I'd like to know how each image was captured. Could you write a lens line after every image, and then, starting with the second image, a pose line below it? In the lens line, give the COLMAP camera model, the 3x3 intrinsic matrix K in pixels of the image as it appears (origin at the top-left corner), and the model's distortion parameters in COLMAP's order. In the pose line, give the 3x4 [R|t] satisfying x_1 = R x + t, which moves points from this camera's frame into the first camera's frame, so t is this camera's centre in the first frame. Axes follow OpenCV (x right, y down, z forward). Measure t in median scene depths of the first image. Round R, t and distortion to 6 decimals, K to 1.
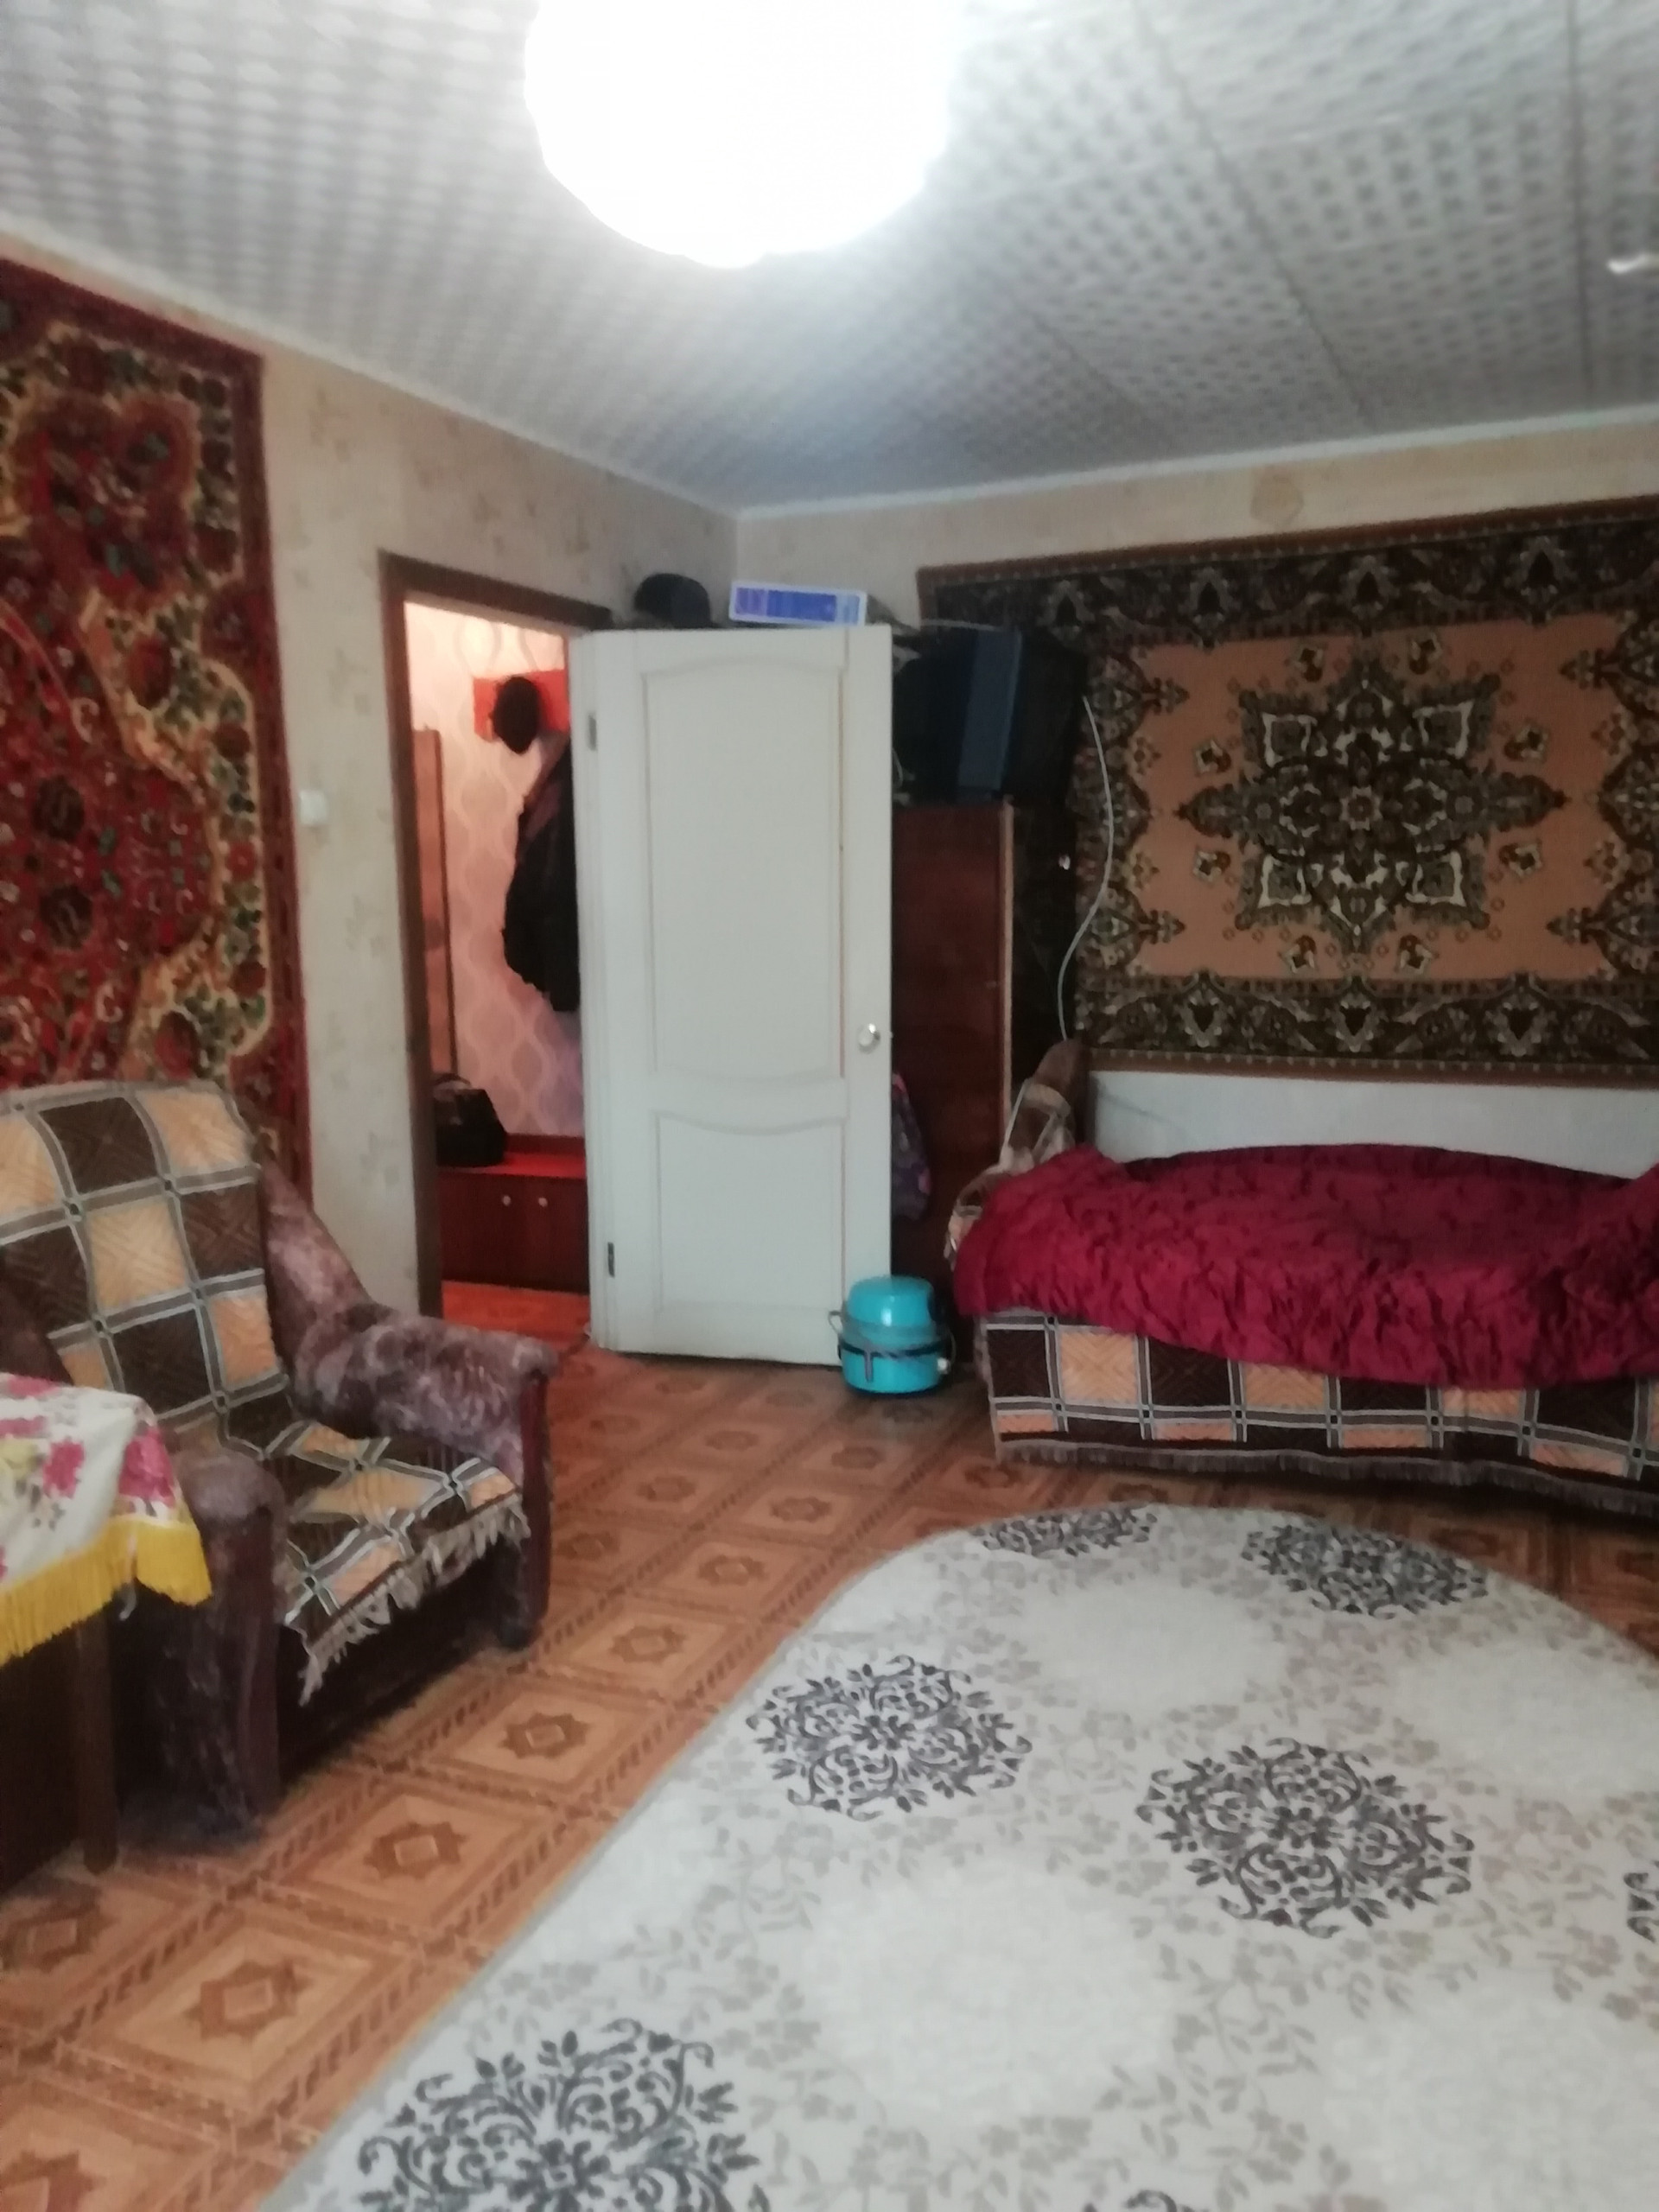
lens RADIAL K [[1655.5, 0, 825.8], [0, 1655.5, 1093.8], [0, 0, 1]] dist [0.061561, -0.049472]
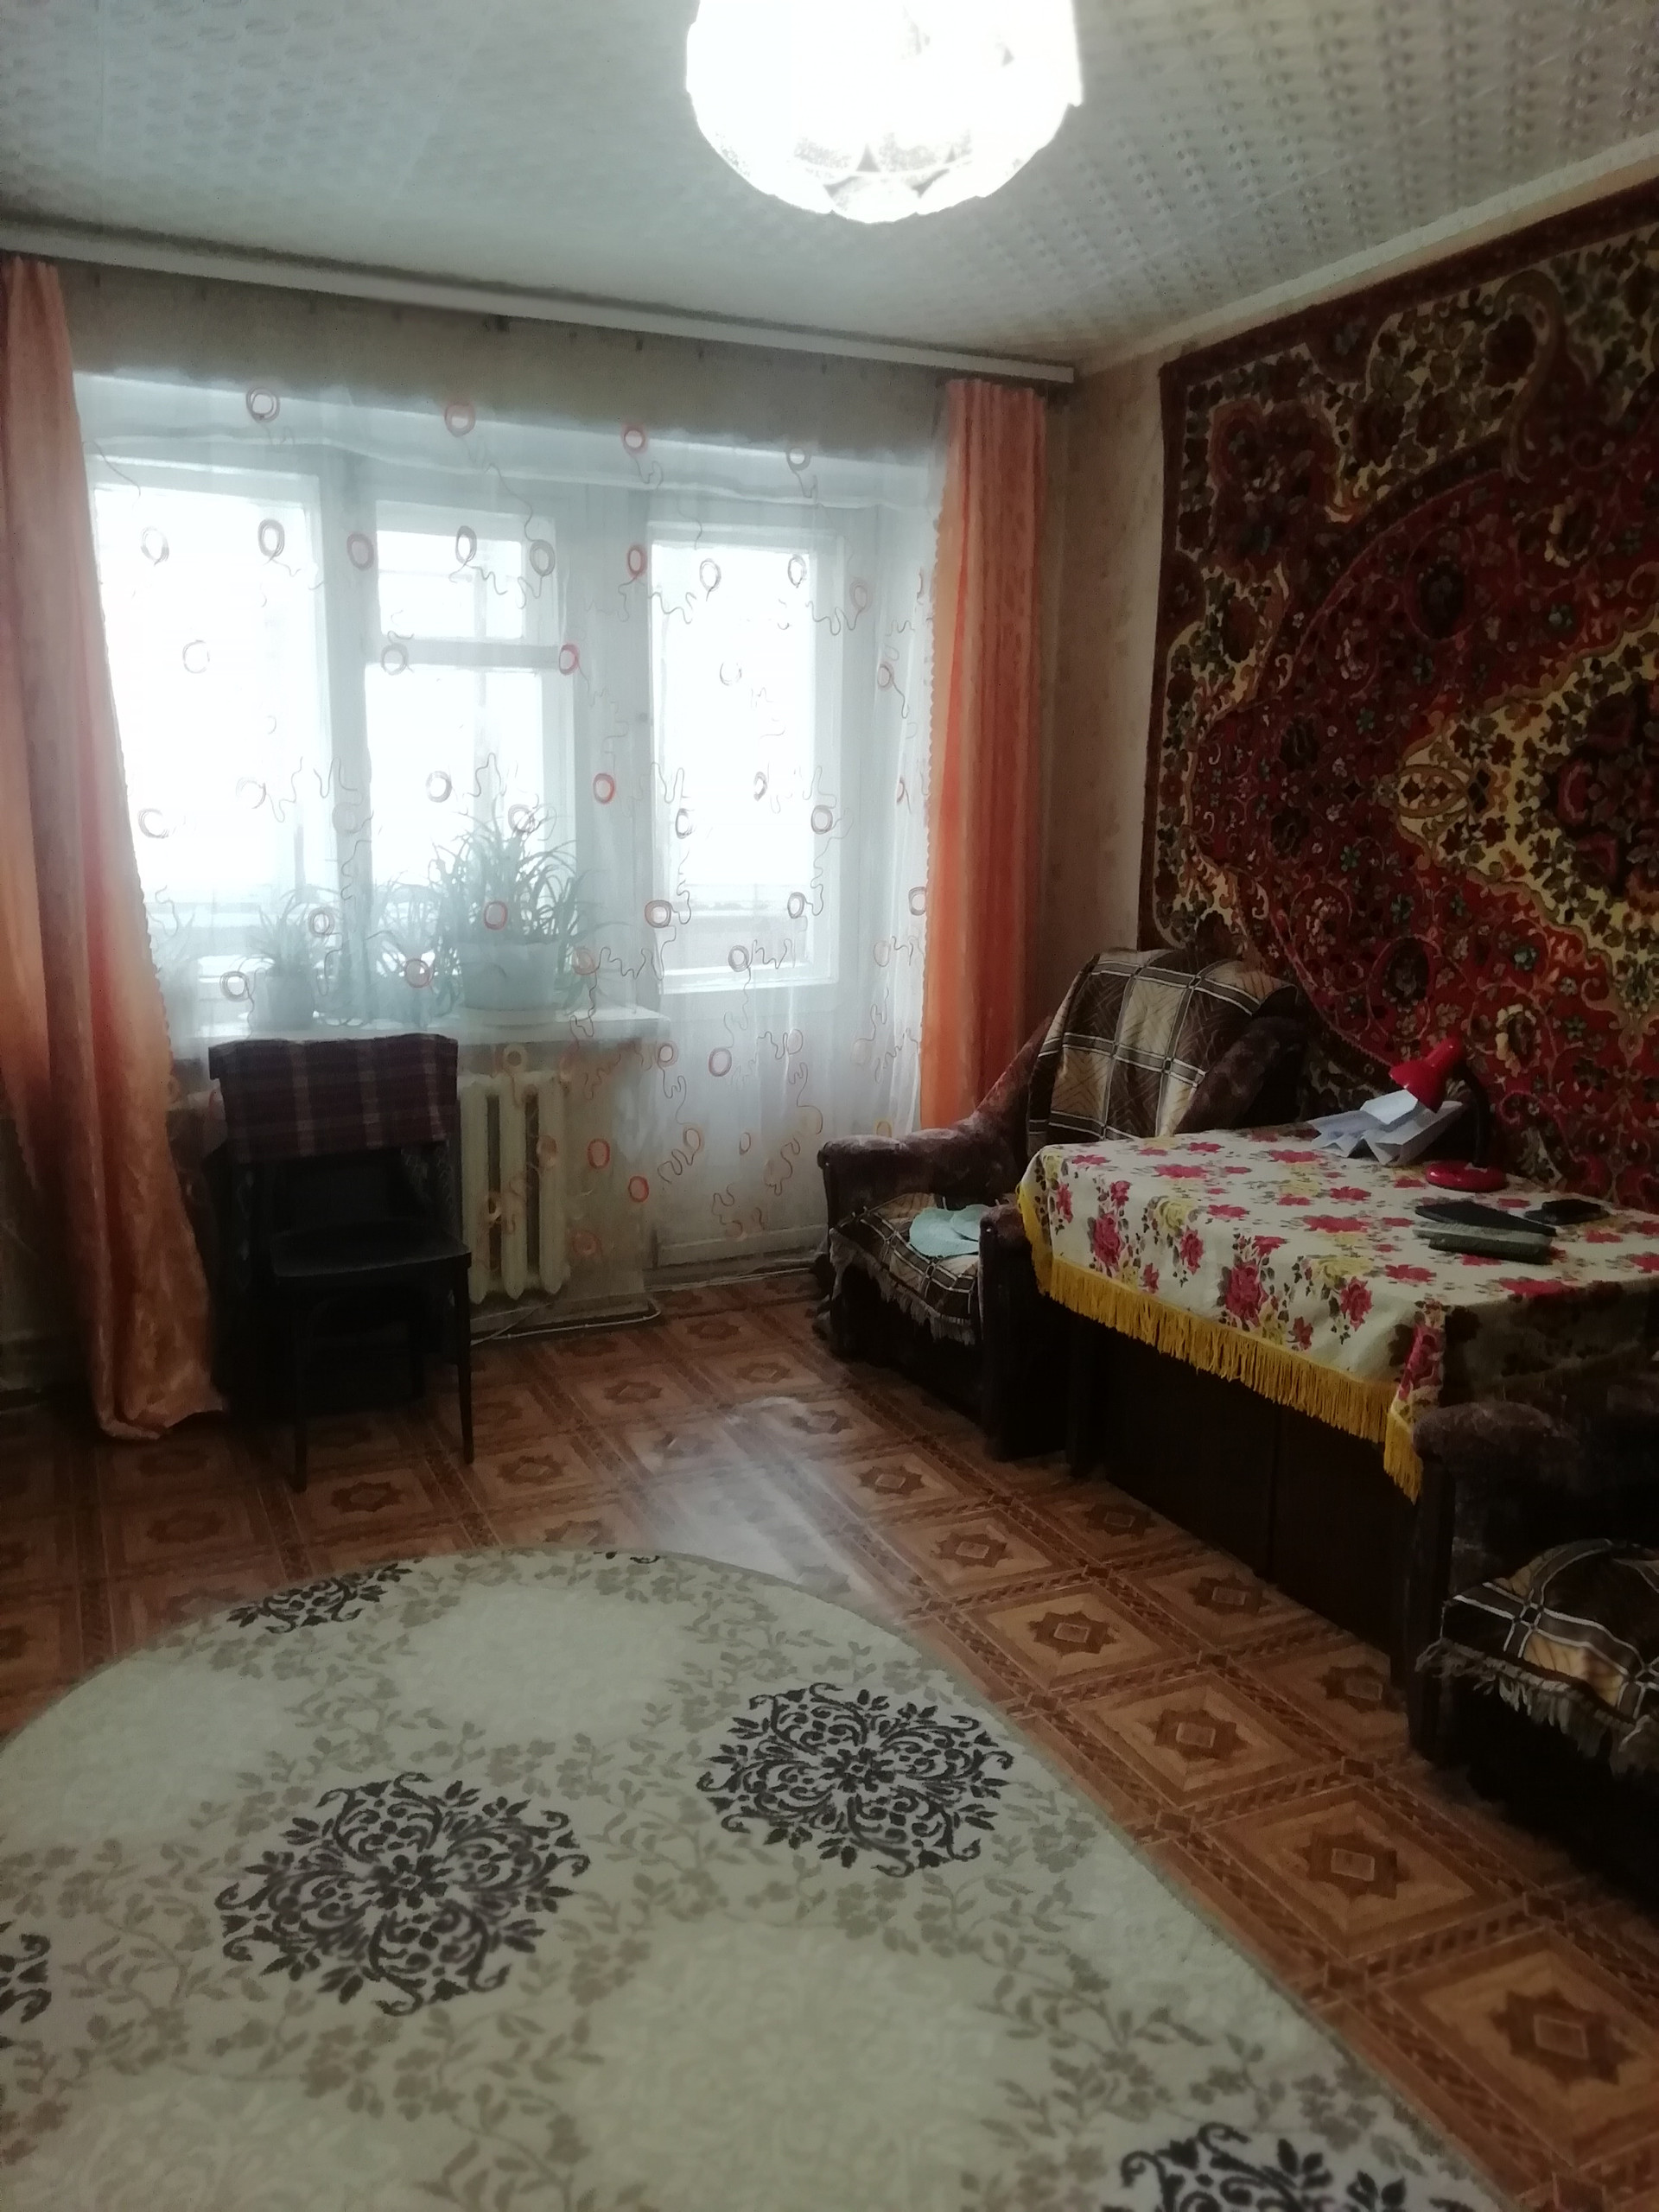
lens RADIAL K [[1661.4, 0, 829.5], [0, 1661.4, 1106.0], [0, 0, 1]] dist [0.032782, -0.013770]
pose [[-0.645712, 0.155982, -0.747480, 0.319614], [-0.109489, 0.949884, 0.292801, -0.105777], [0.755691, 0.270906, -0.596273, 0.683920]]
